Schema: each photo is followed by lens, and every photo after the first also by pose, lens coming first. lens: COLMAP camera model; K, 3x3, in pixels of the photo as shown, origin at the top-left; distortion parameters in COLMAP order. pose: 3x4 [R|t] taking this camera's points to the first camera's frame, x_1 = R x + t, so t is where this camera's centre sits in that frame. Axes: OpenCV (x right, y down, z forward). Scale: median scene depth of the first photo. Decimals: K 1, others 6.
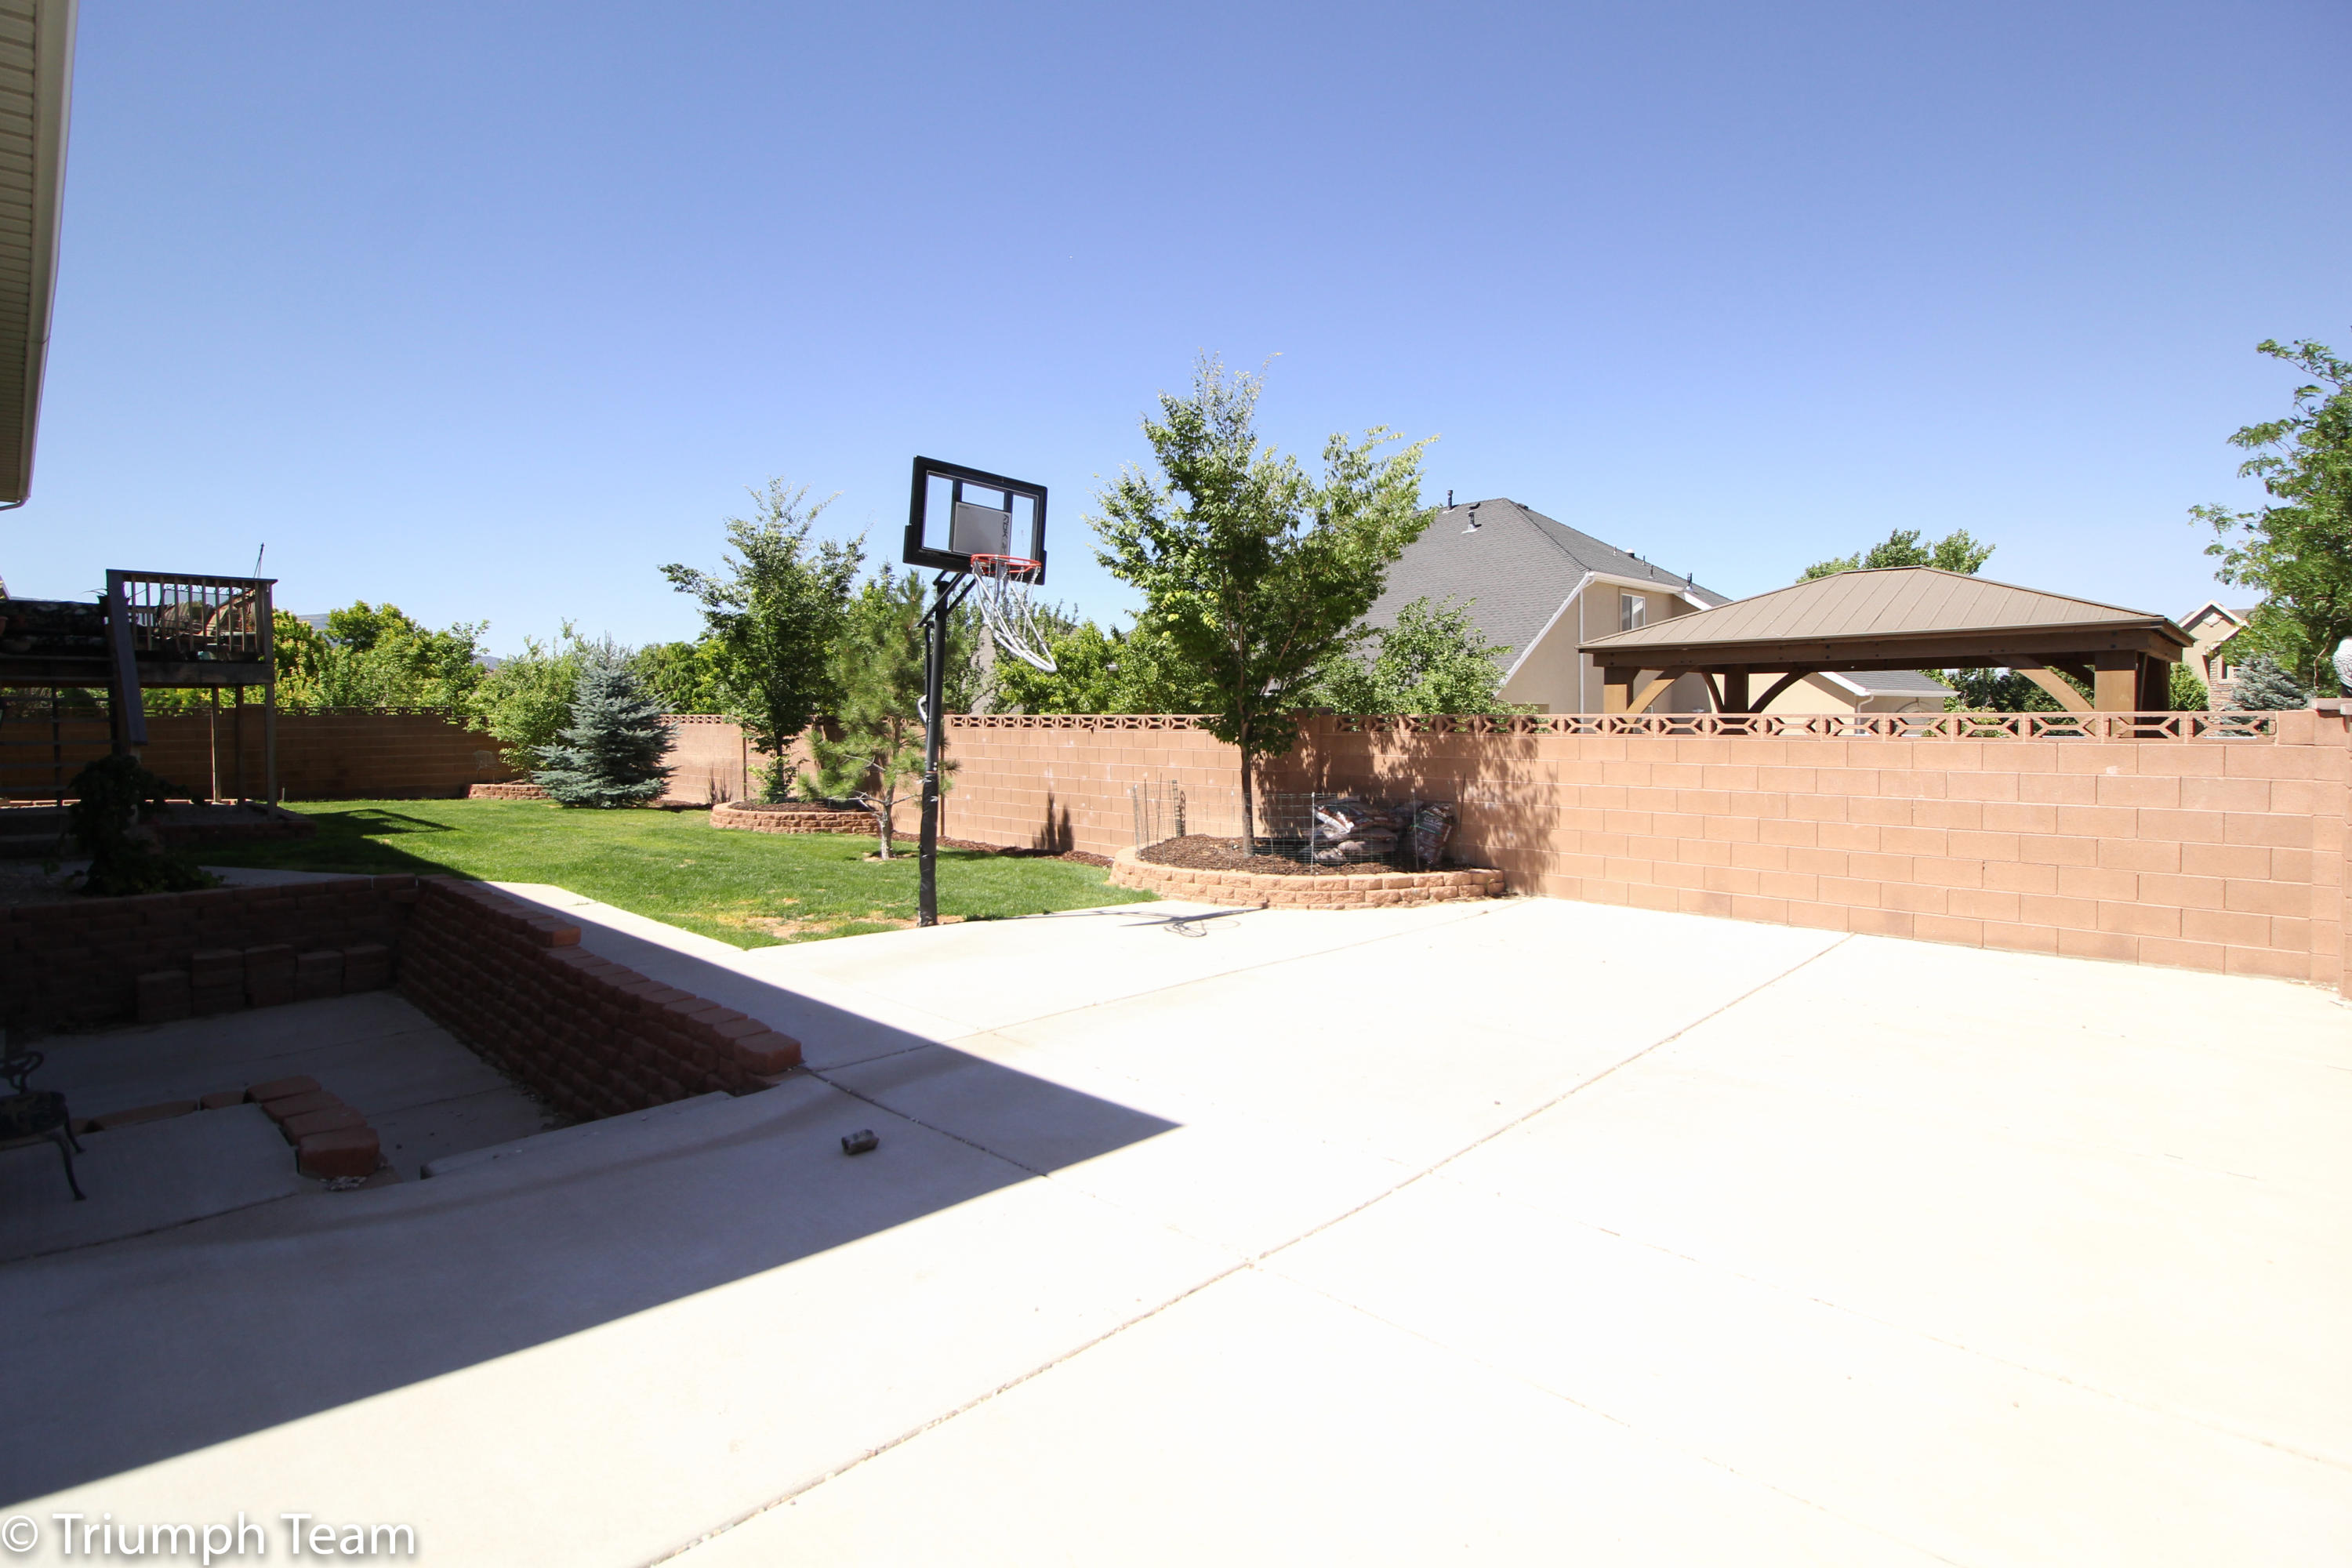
lens RADIAL K [[1125.7, 0, 1176.4], [0, 1125.7, 726.1], [0, 0, 1]] dist [-0.000596, -0.000091]
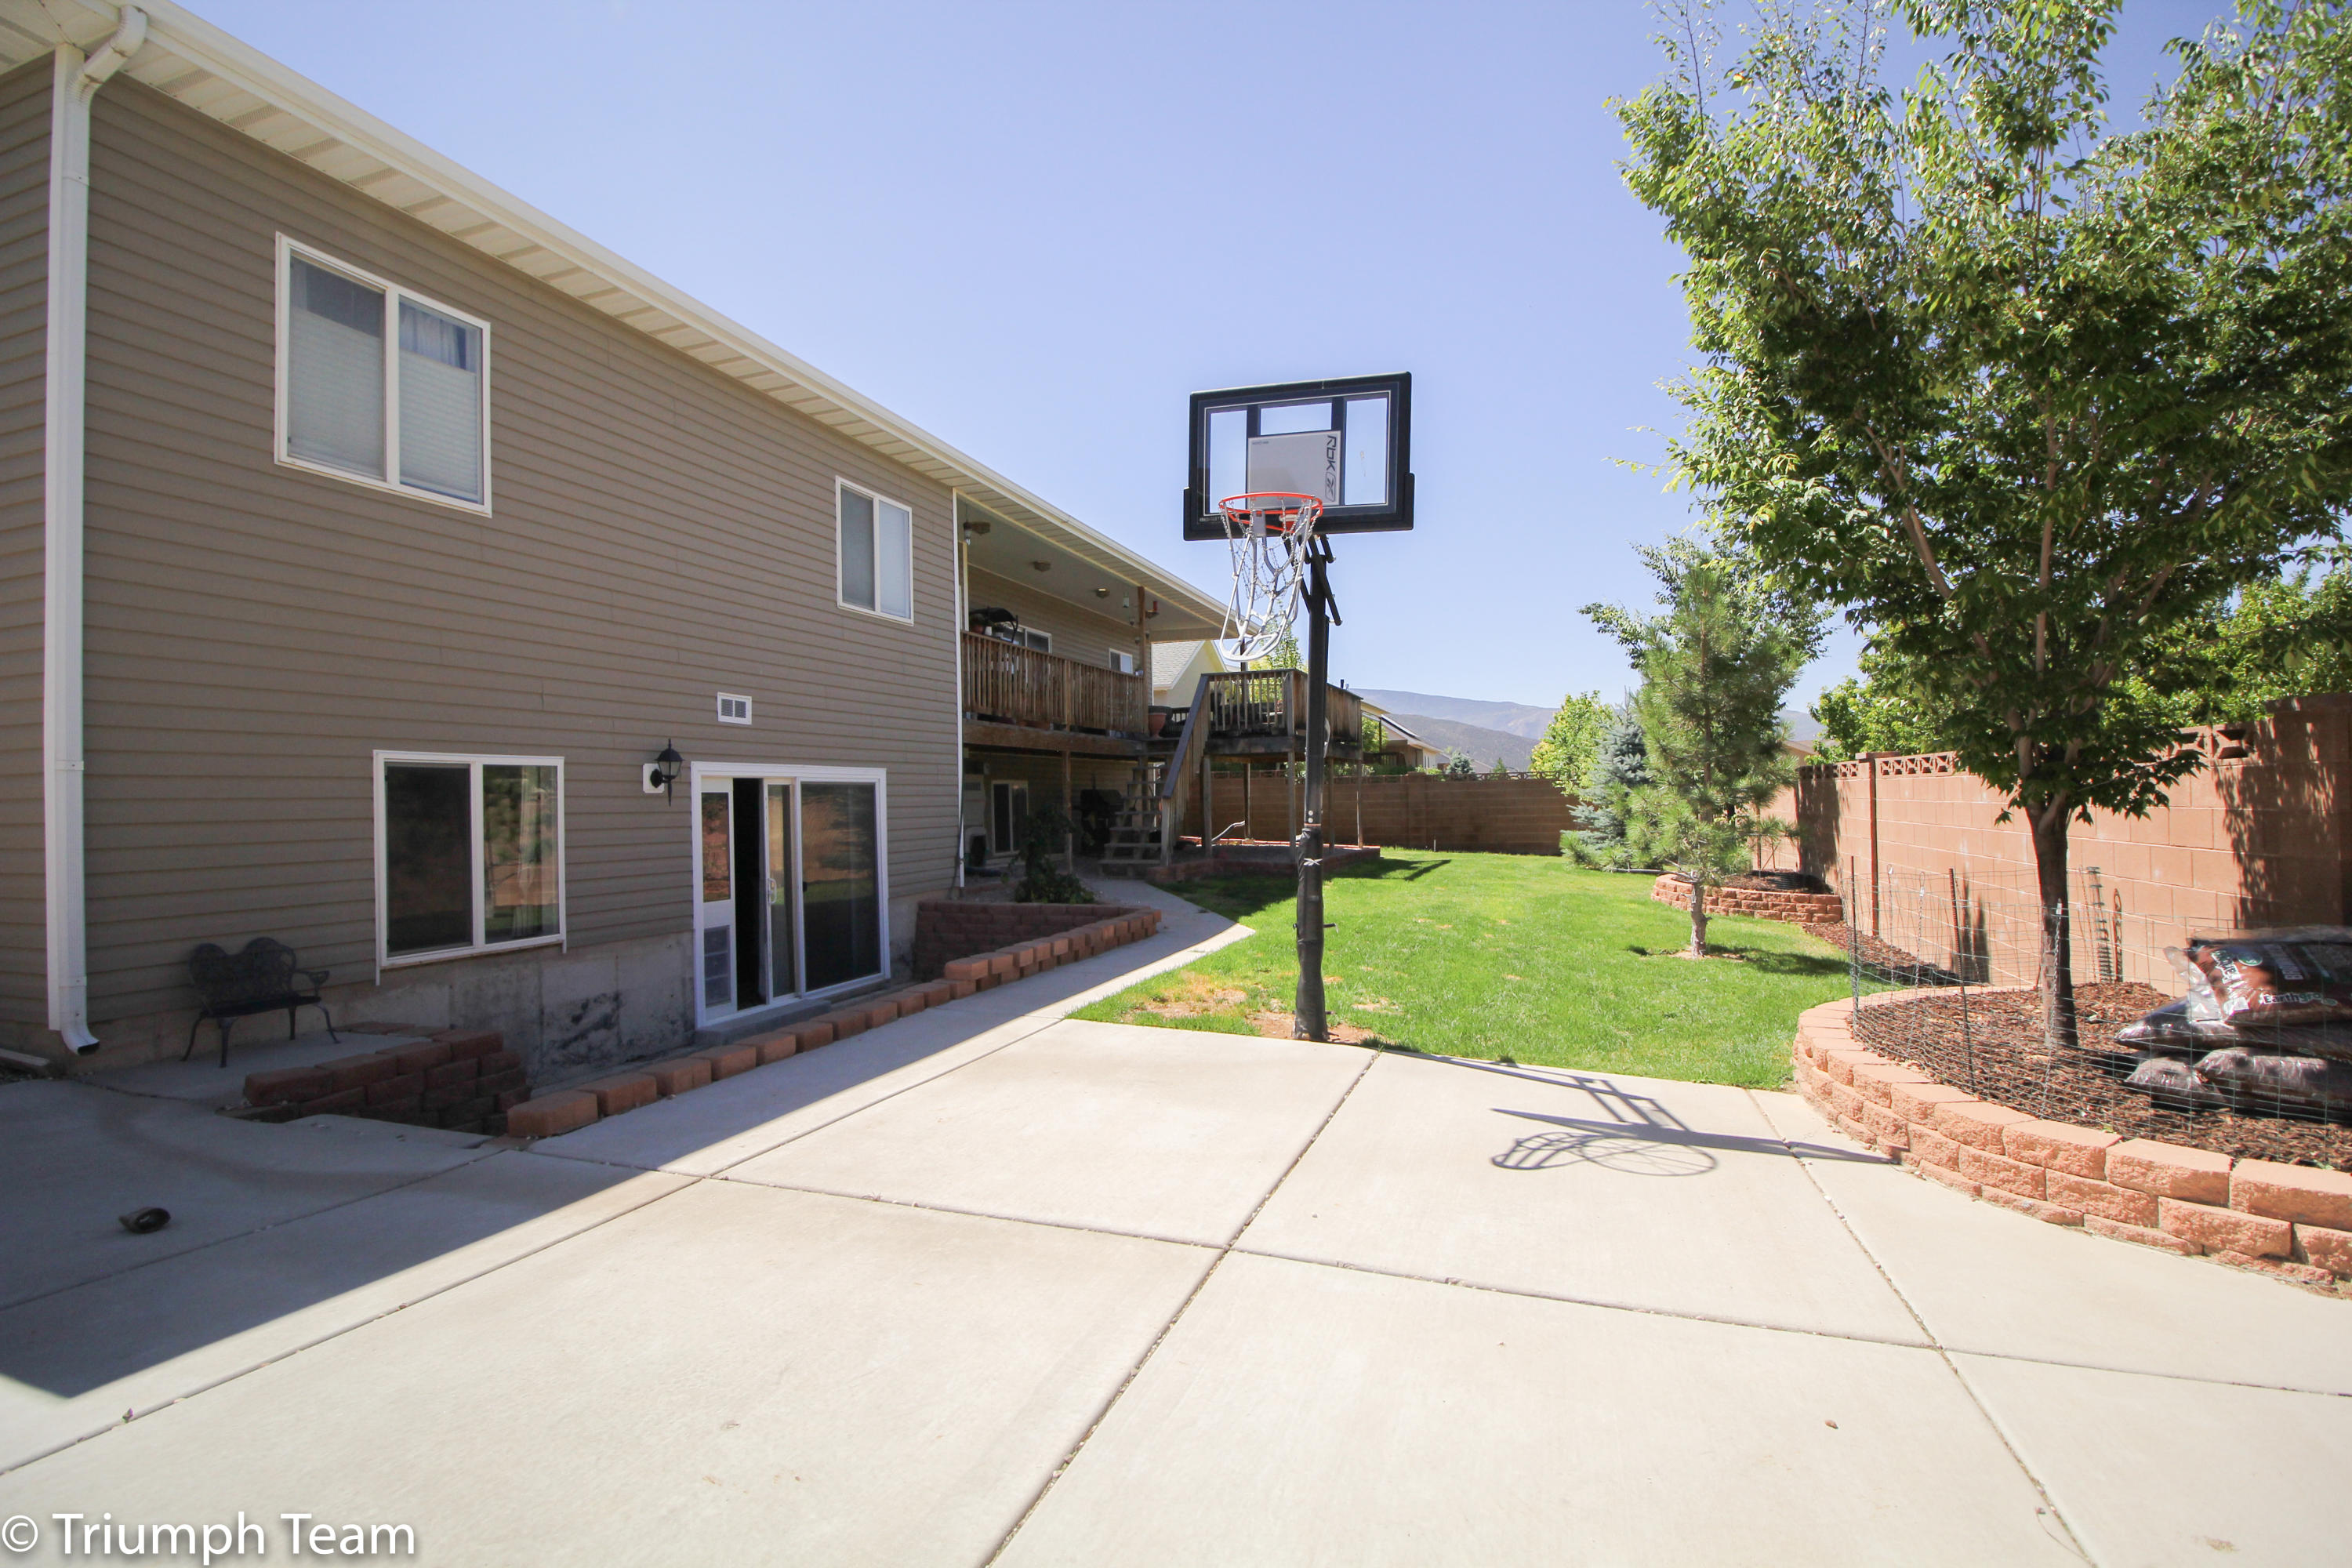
lens RADIAL K [[1071.5, 0, 1176.0], [0, 1071.5, 784.0], [0, 0, 1]] dist [-0.025809, -0.000090]
pose [[0.426012, -0.014086, -0.904608, 0.366573], [0.003736, 0.999898, -0.013810, 0.023712], [0.904710, 0.002504, 0.426021, 0.644531]]
